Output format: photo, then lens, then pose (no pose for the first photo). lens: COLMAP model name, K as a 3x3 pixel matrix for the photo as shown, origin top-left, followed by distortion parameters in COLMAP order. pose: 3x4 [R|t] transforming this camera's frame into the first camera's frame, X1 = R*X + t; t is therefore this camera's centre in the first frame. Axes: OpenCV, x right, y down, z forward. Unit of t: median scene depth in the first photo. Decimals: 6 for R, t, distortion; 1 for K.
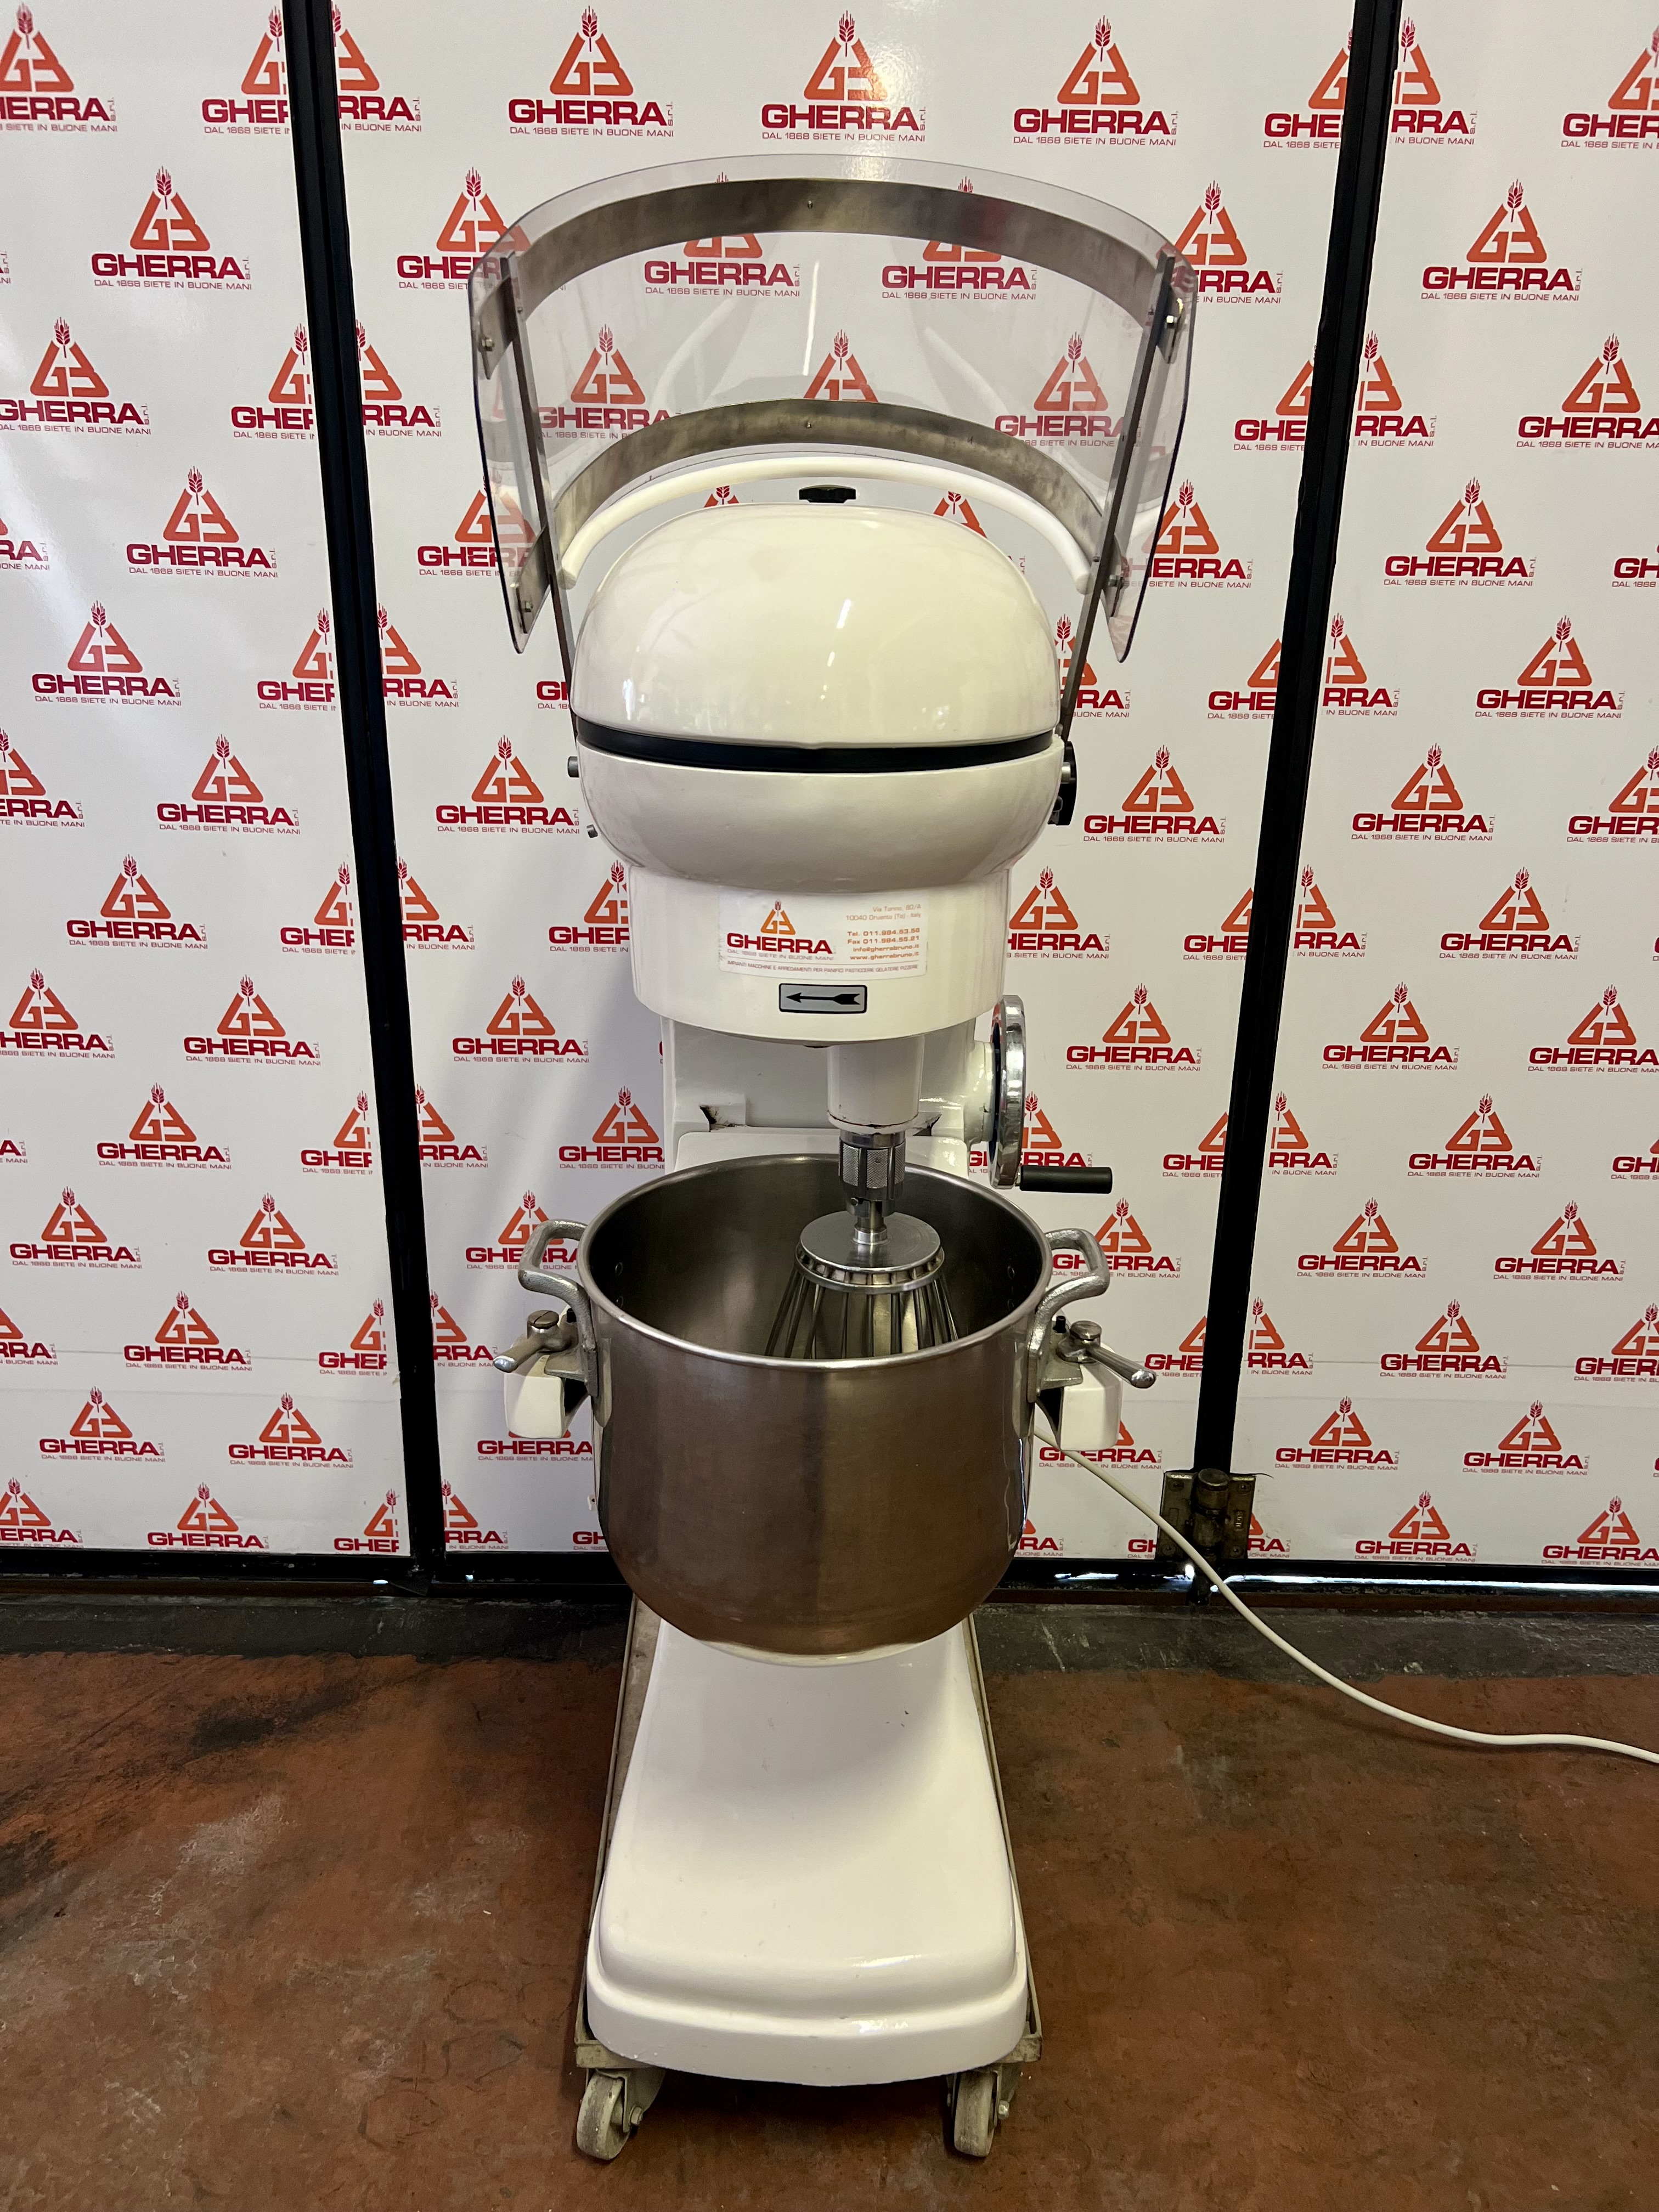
lens RADIAL K [[1680.9, 0, 819.9], [0, 1680.9, 1108.2], [0, 0, 1]] dist [0.044699, -0.047371]
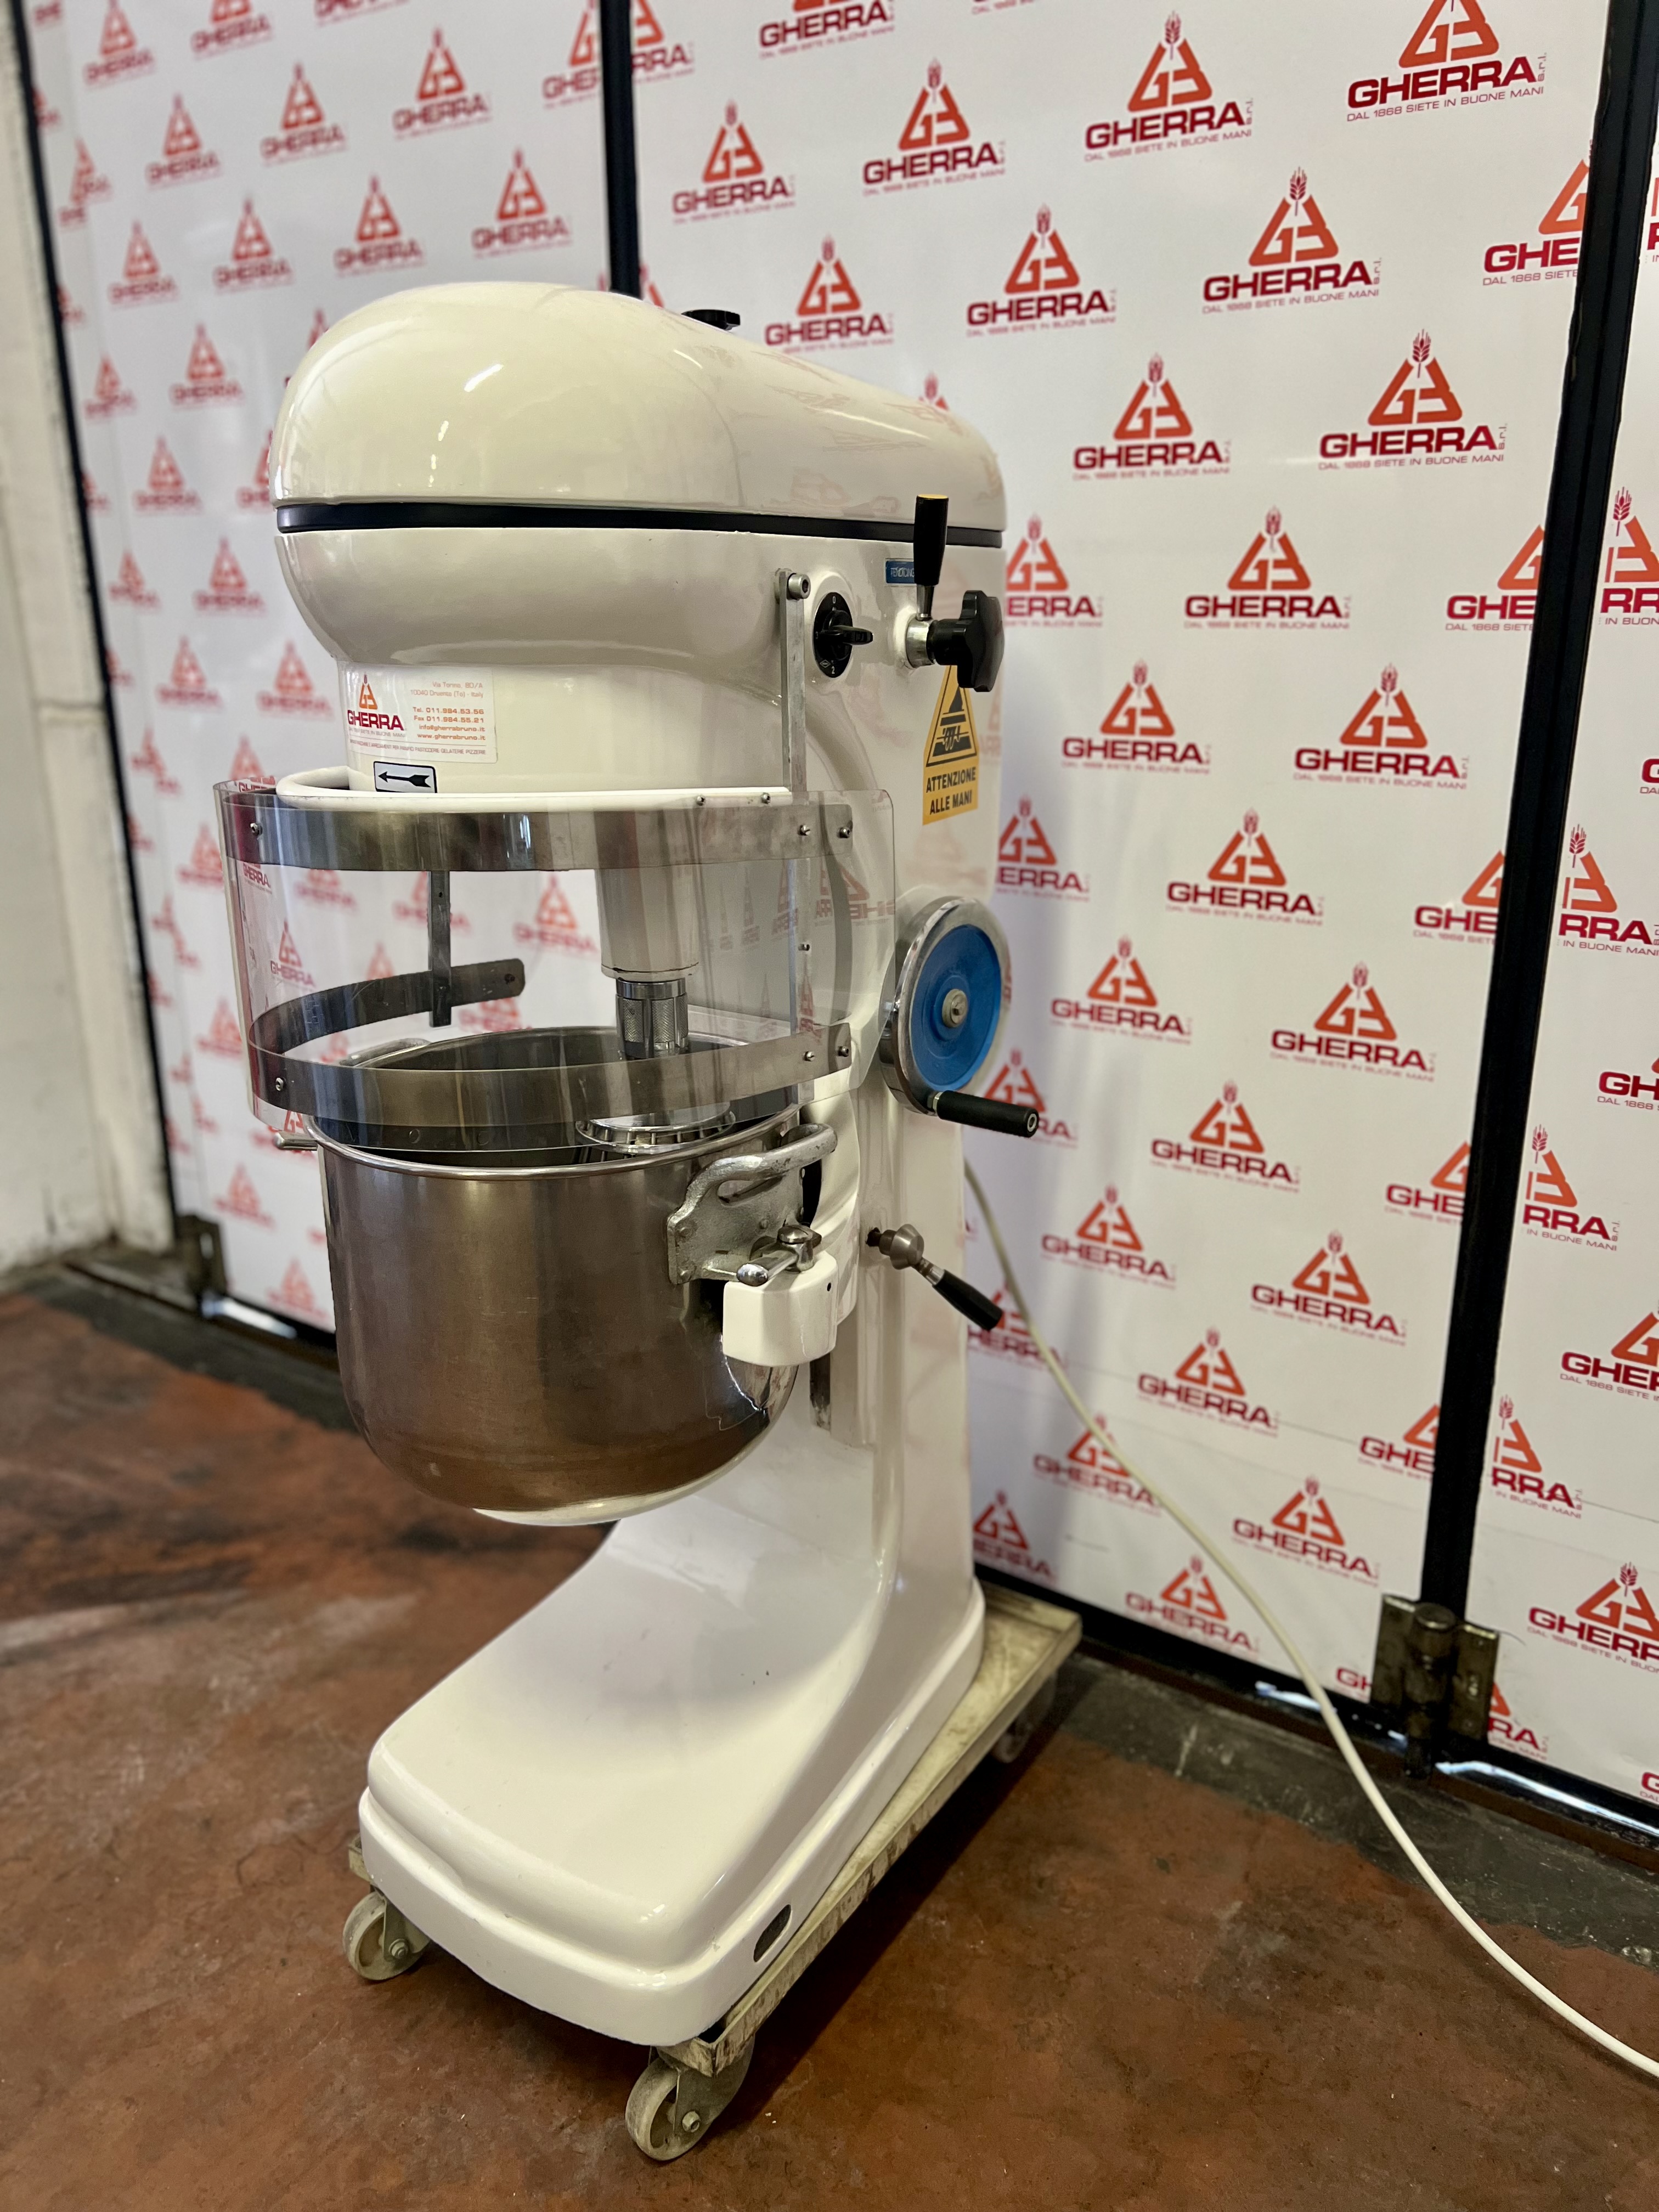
lens RADIAL K [[1680.9, 0, 826.5], [0, 1680.9, 1103.4], [0, 0, 1]] dist [0.044699, -0.047371]
pose [[0.823241, 0.150398, -0.547407, 0.463757], [-0.183849, 0.982933, -0.006432, 0.049363], [0.537097, 0.105935, 0.836842, 0.195423]]
